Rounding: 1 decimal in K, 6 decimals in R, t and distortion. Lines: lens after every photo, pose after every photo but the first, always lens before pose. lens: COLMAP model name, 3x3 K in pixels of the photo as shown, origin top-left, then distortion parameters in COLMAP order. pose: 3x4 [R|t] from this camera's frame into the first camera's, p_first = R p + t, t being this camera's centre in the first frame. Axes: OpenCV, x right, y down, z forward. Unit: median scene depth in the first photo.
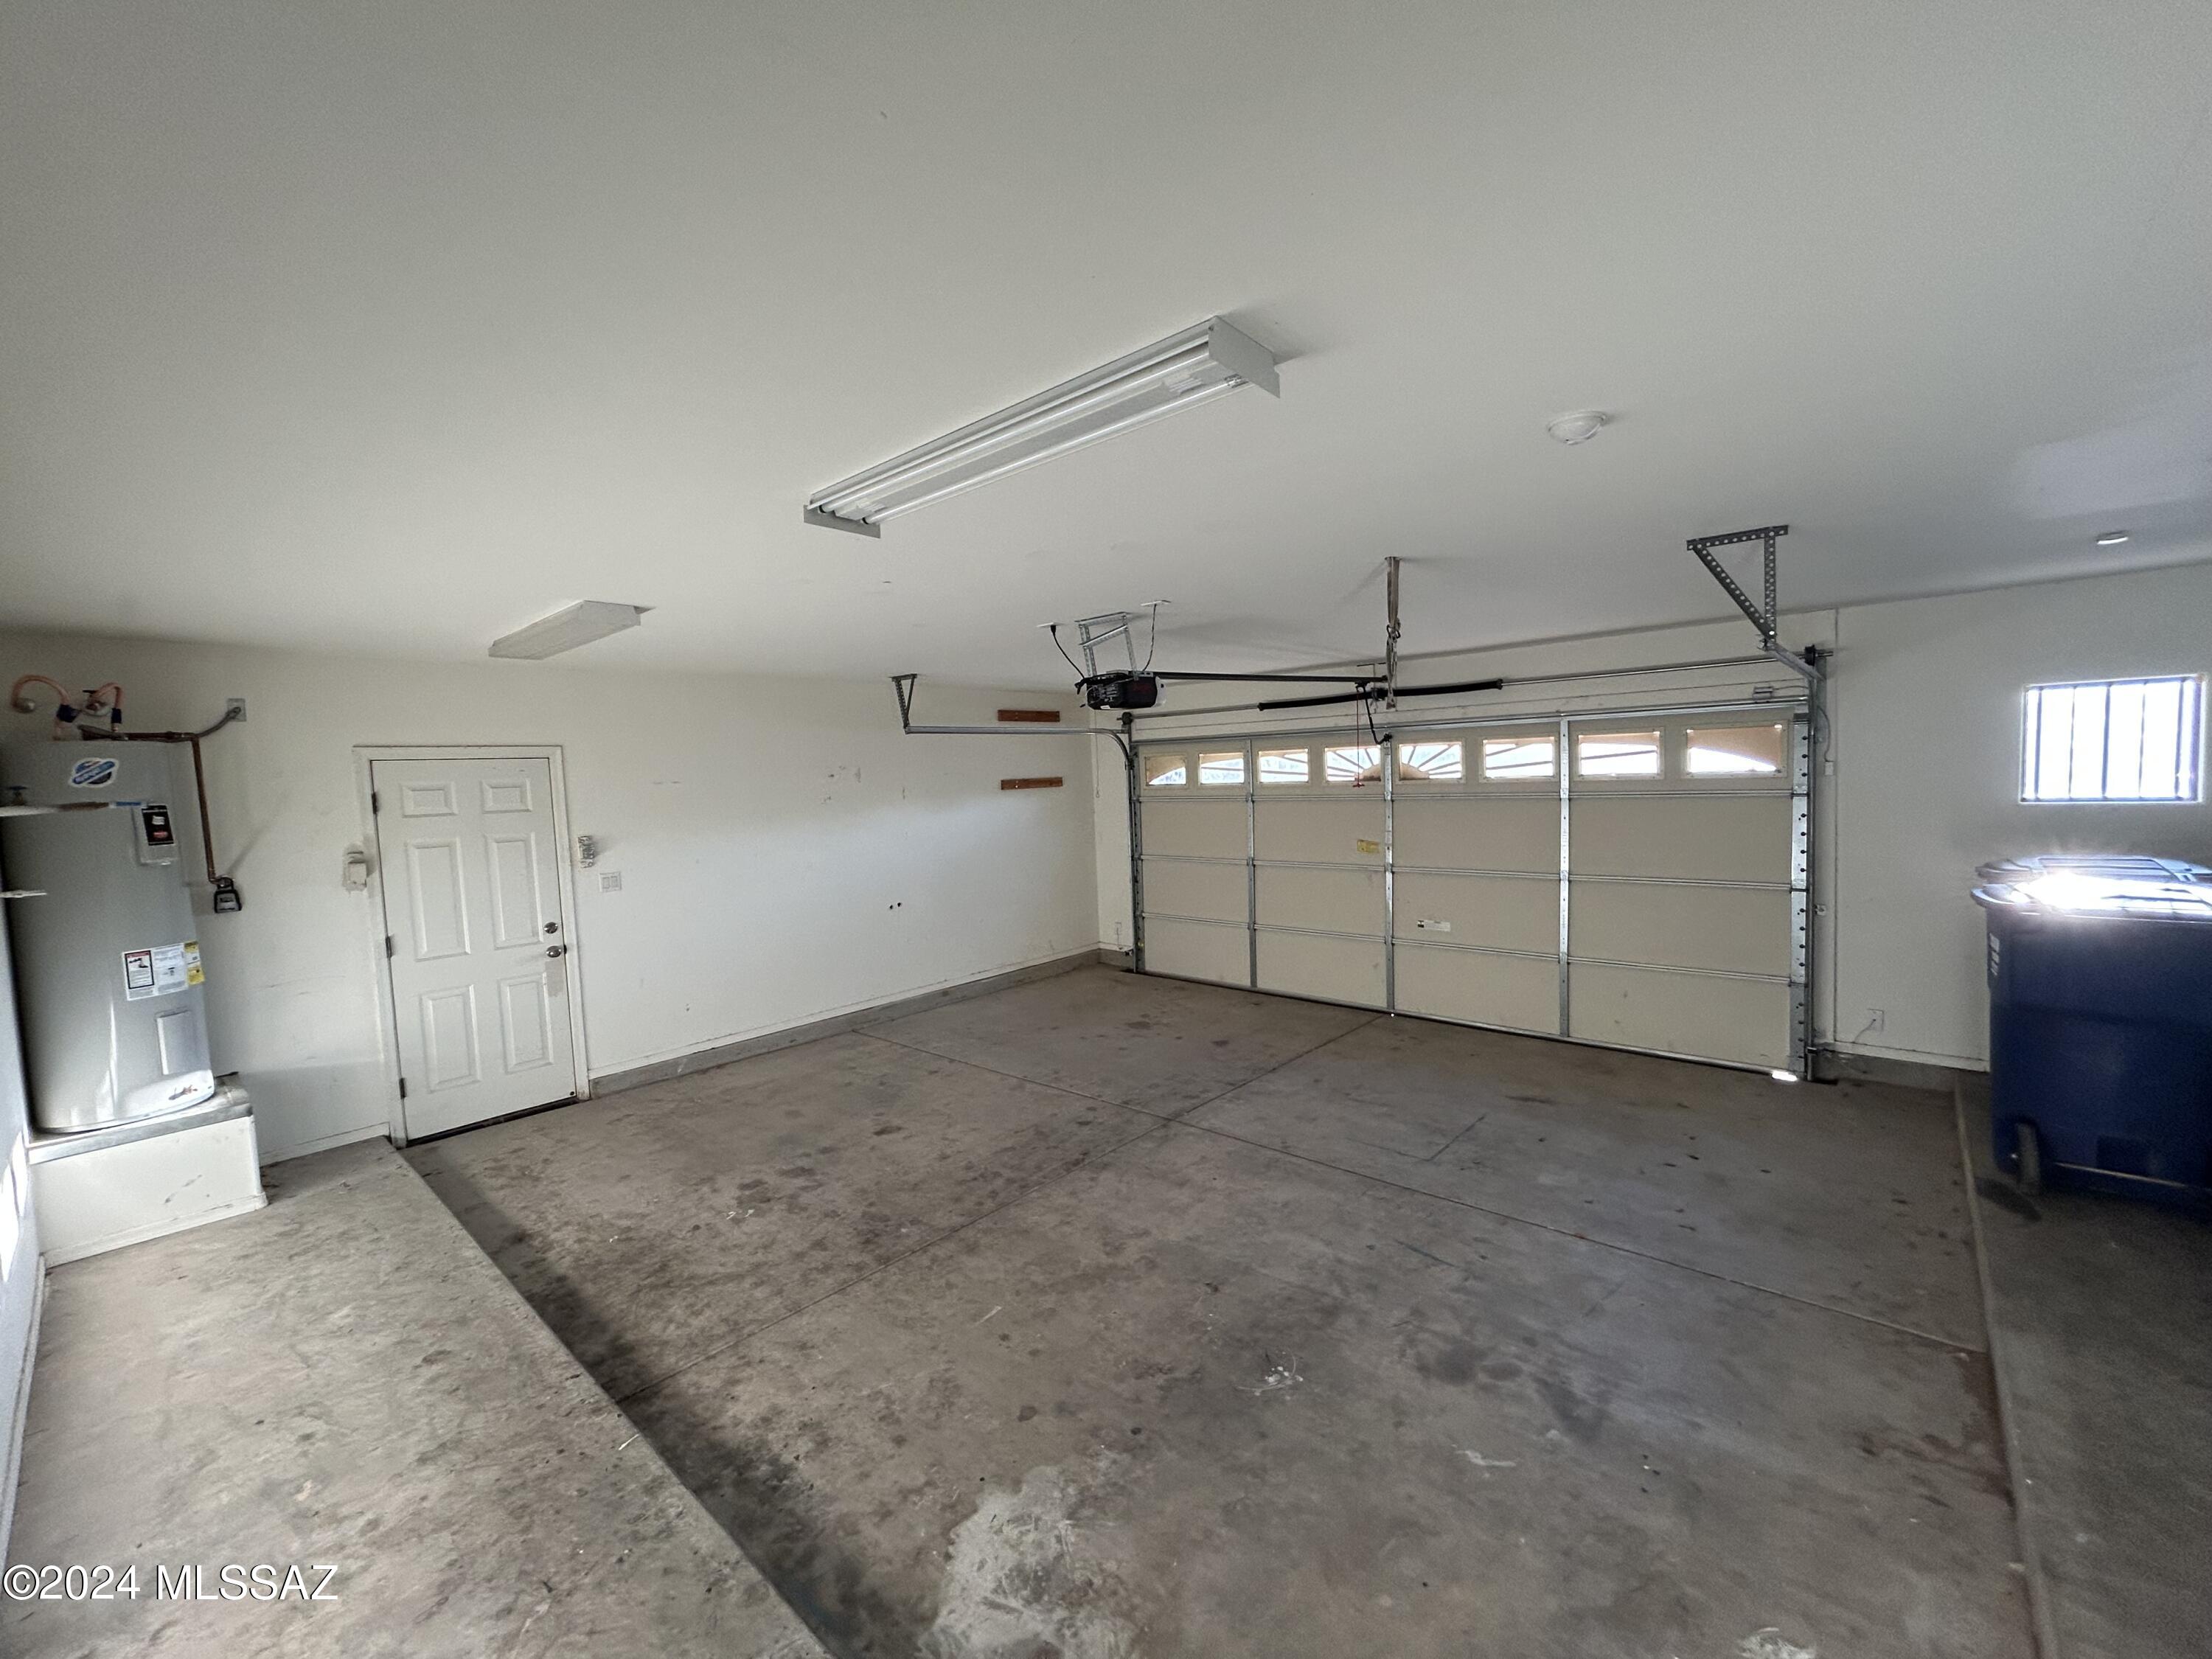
lens RADIAL K [[890.2, 0, 1106.0], [0, 890.2, 829.5], [0, 0, 1]] dist [-0.000506, 0.000407]
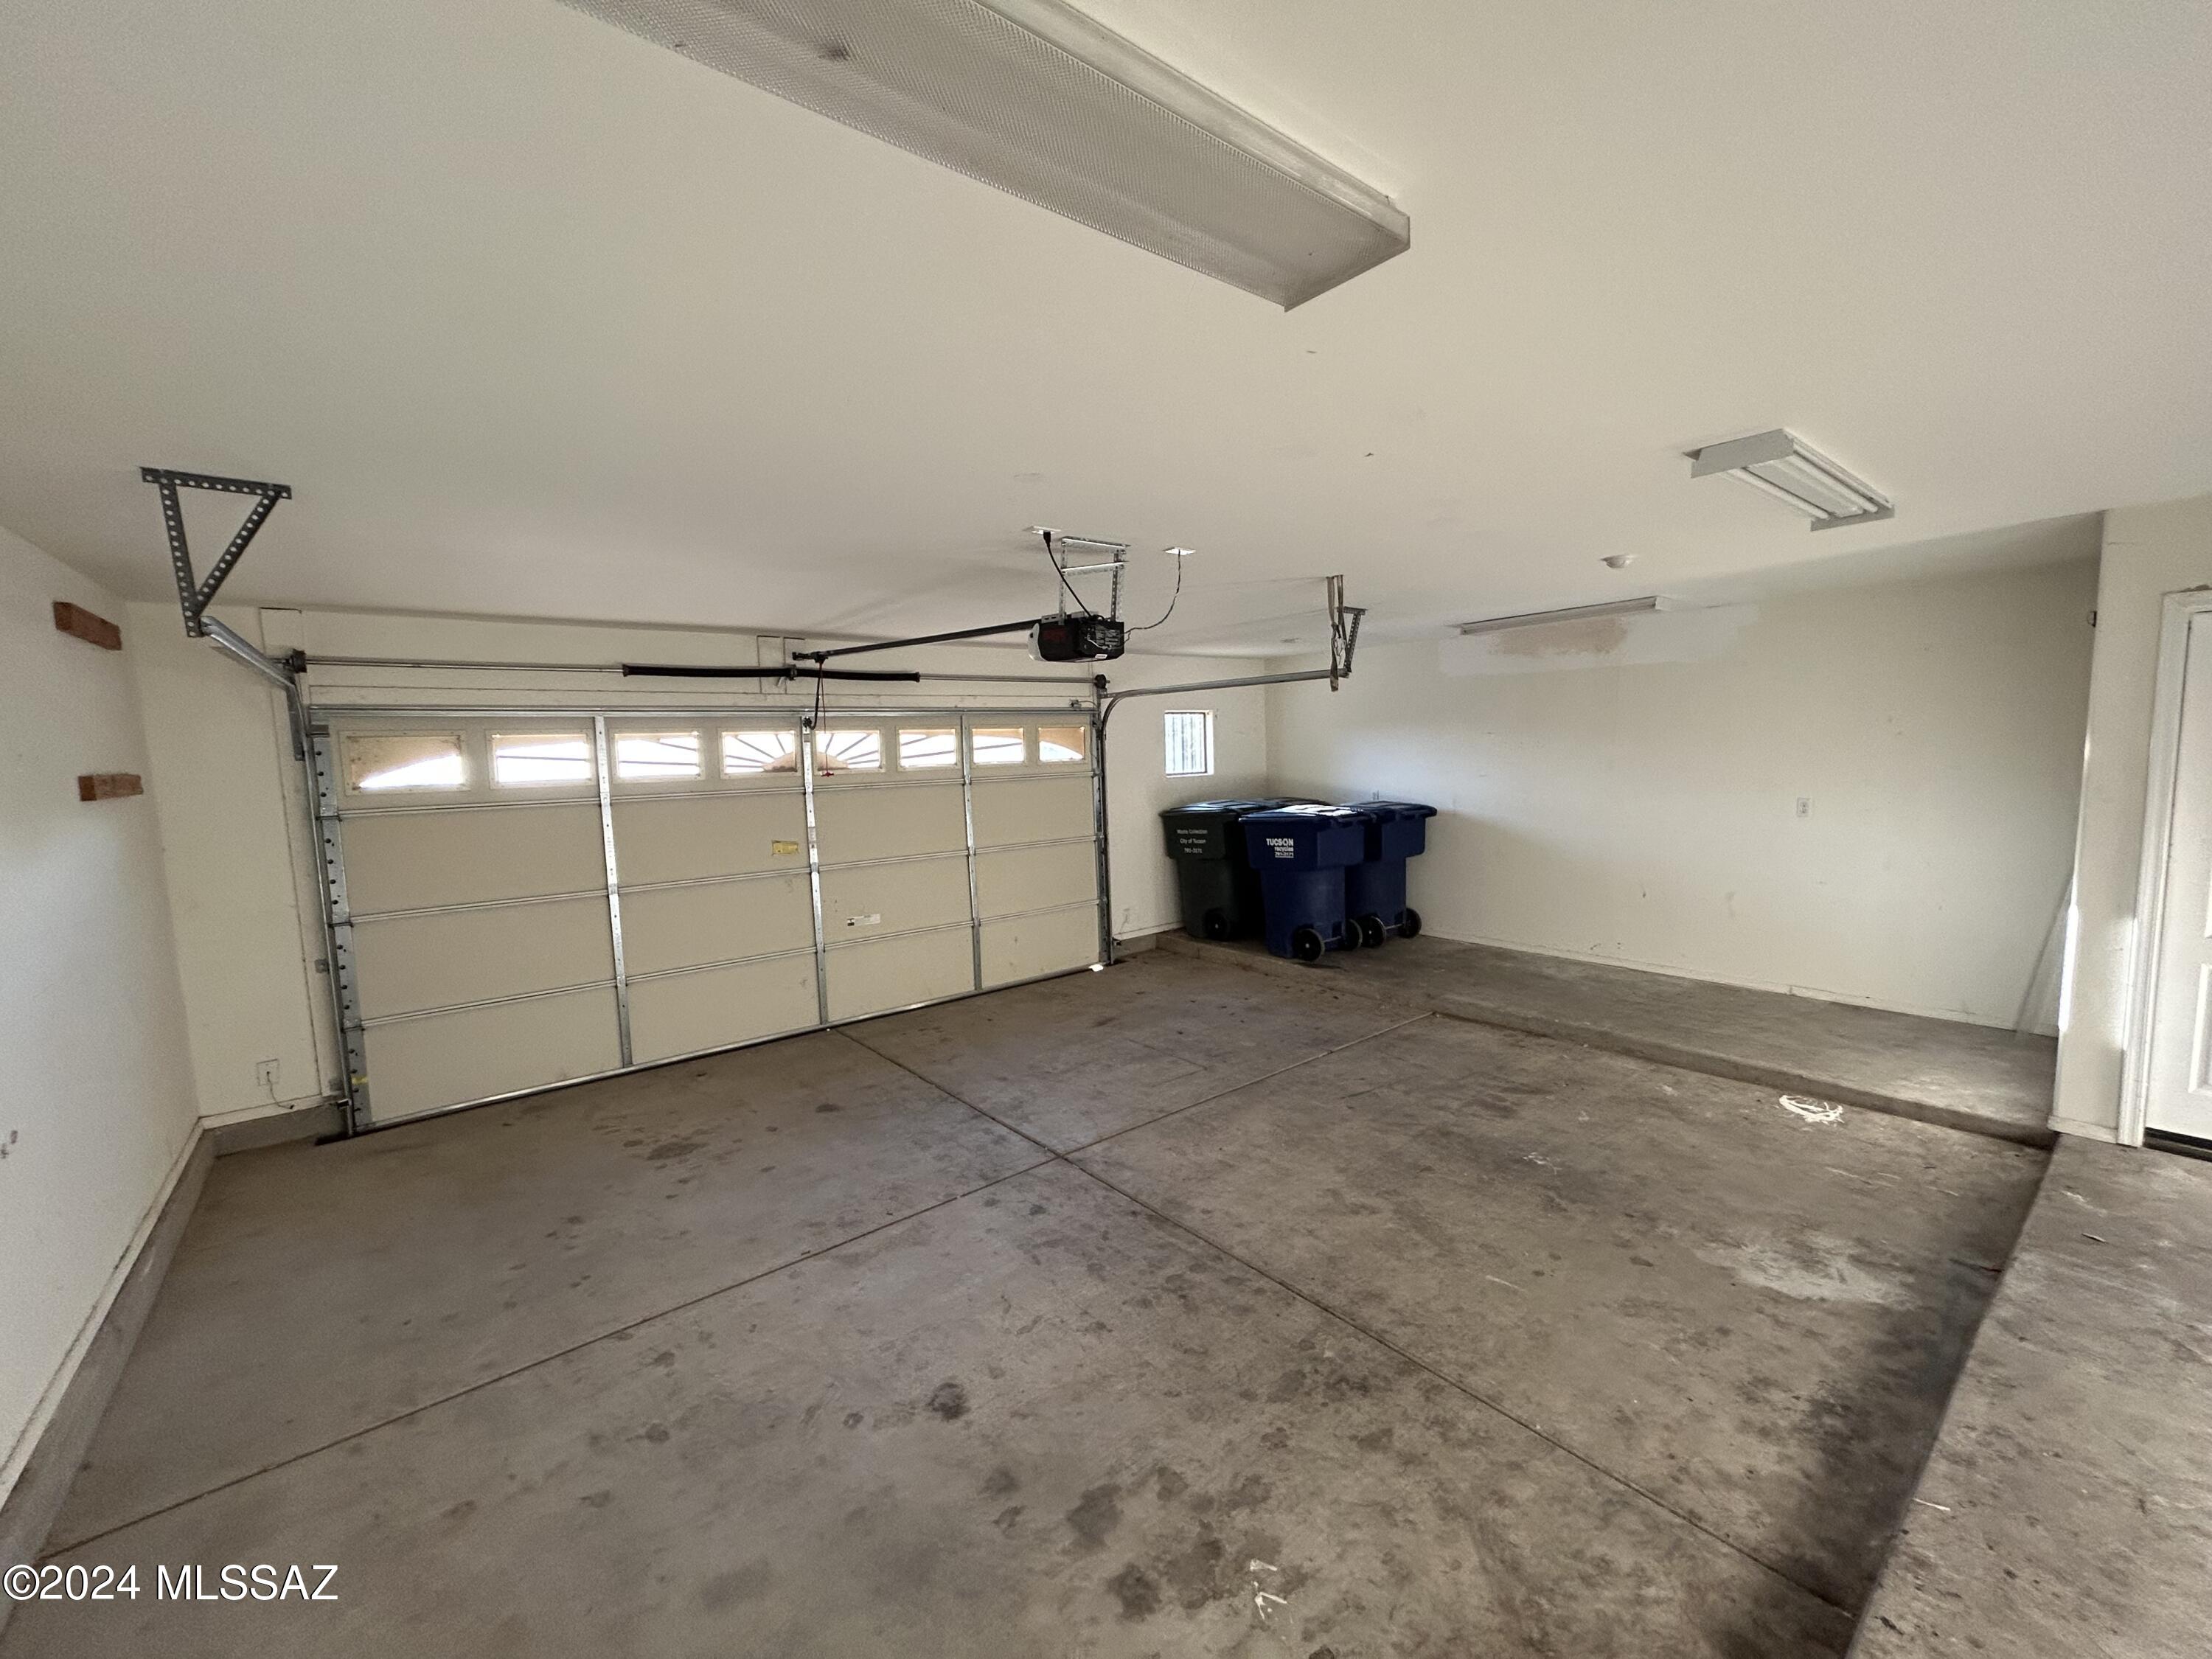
lens RADIAL K [[885.9, 0, 1106.0], [0, 885.9, 829.5], [0, 0, 1]] dist [0.010941, -0.003504]
pose [[0.170606, -0.060540, 0.983478, -0.737735], [0.086290, 0.995194, 0.046292, -0.017164], [-0.981554, 0.076967, 0.175010, 0.798948]]
